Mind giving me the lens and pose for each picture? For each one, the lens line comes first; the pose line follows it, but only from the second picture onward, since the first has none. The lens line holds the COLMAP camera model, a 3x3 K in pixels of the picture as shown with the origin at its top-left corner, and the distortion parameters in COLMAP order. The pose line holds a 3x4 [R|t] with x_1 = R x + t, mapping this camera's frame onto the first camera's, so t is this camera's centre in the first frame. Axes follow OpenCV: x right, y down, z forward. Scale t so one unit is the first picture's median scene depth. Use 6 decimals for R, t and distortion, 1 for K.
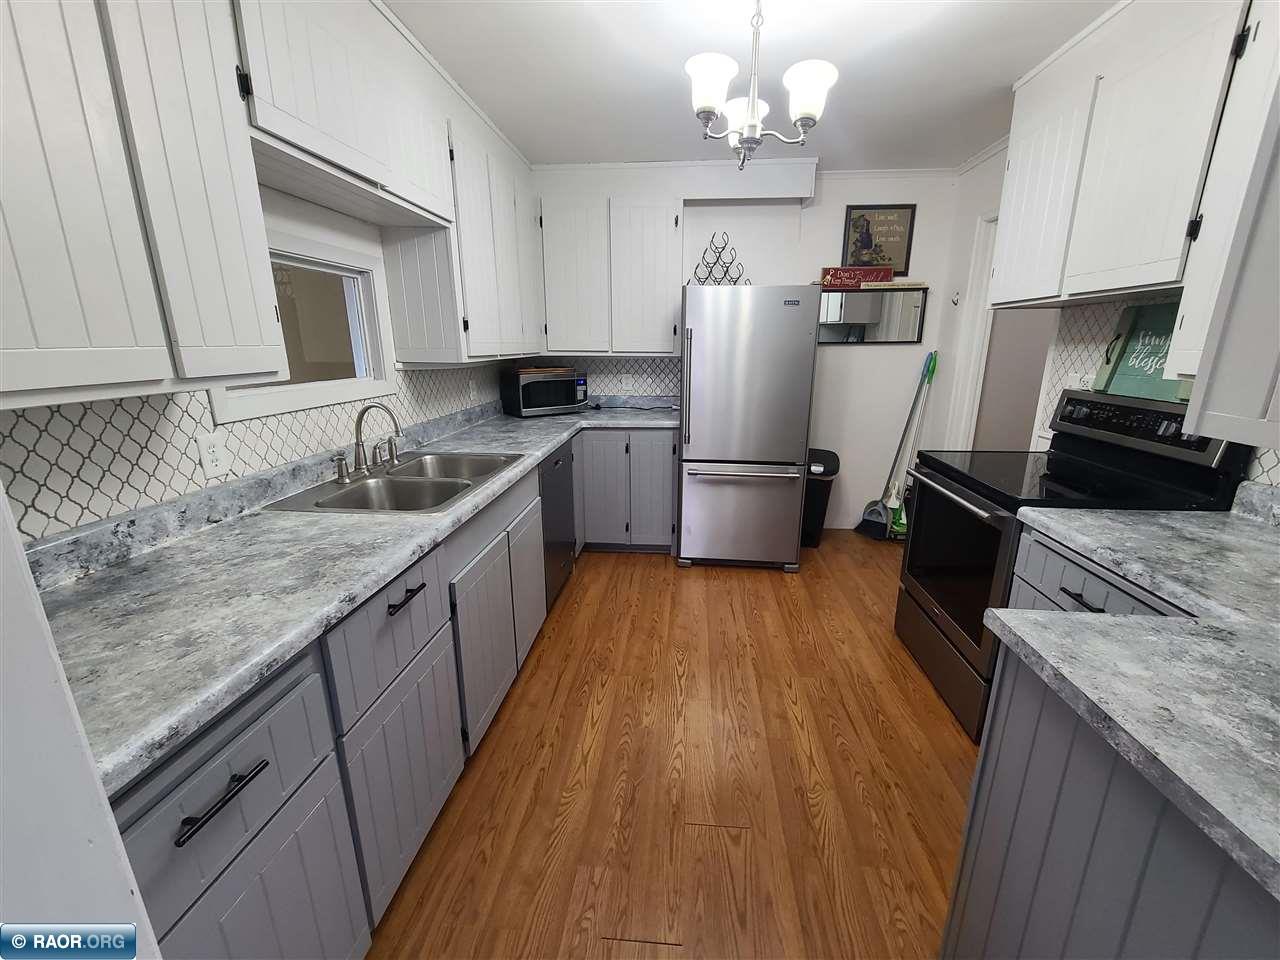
lens RADIAL K [[518.1, 0, 650.6], [0, 518.1, 482.1], [0, 0, 1]] dist [-0.003634, -0.000255]
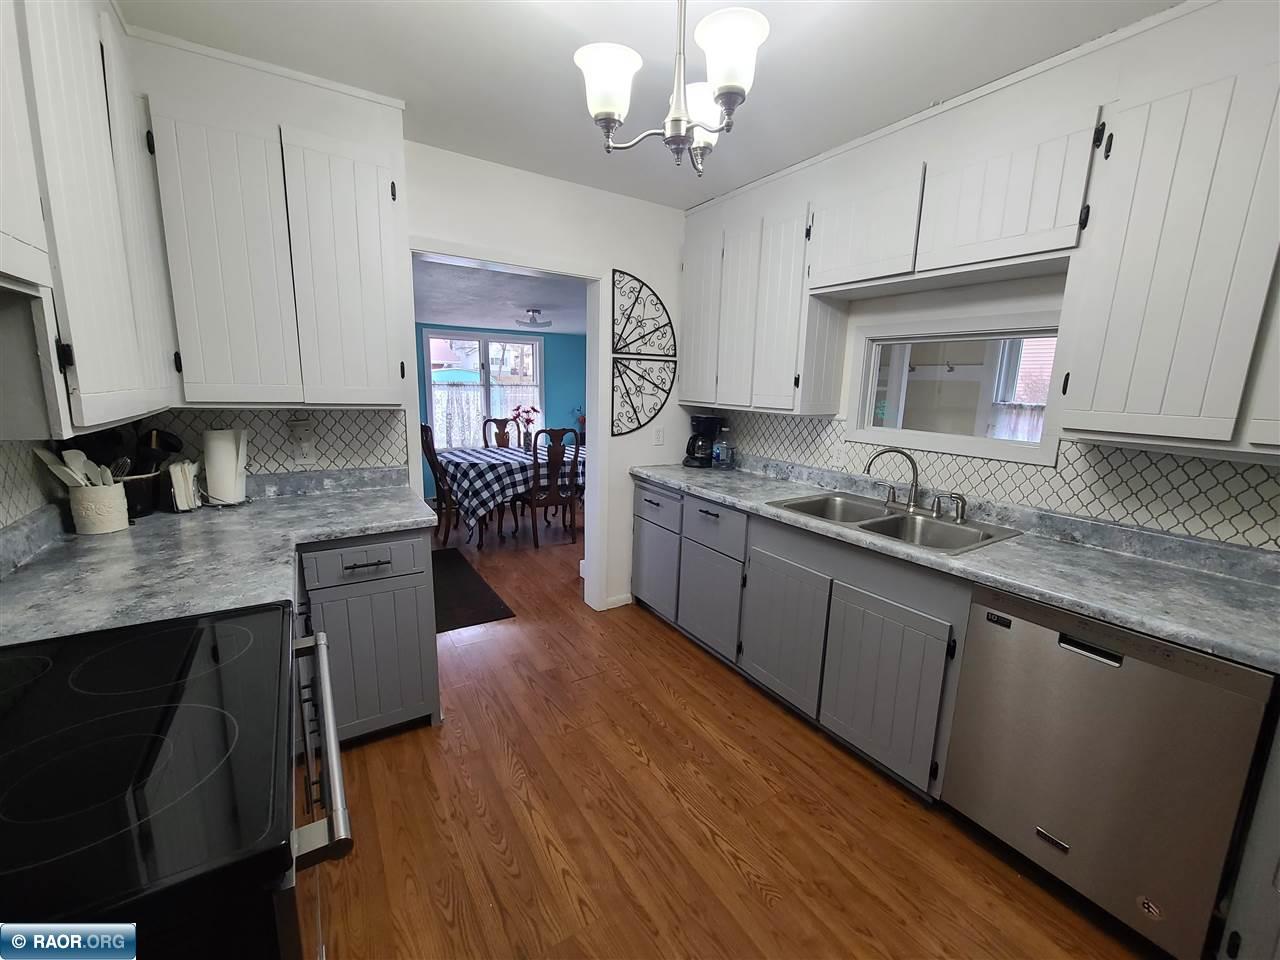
lens RADIAL K [[518.1, 0, 649.5], [0, 518.1, 477.1], [0, 0, 1]] dist [-0.003634, -0.000255]
pose [[-0.790629, 0.083793, -0.606535, 0.705048], [-0.185893, 0.910986, 0.368168, -0.457458], [0.583395, 0.403835, -0.704676, 1.650251]]
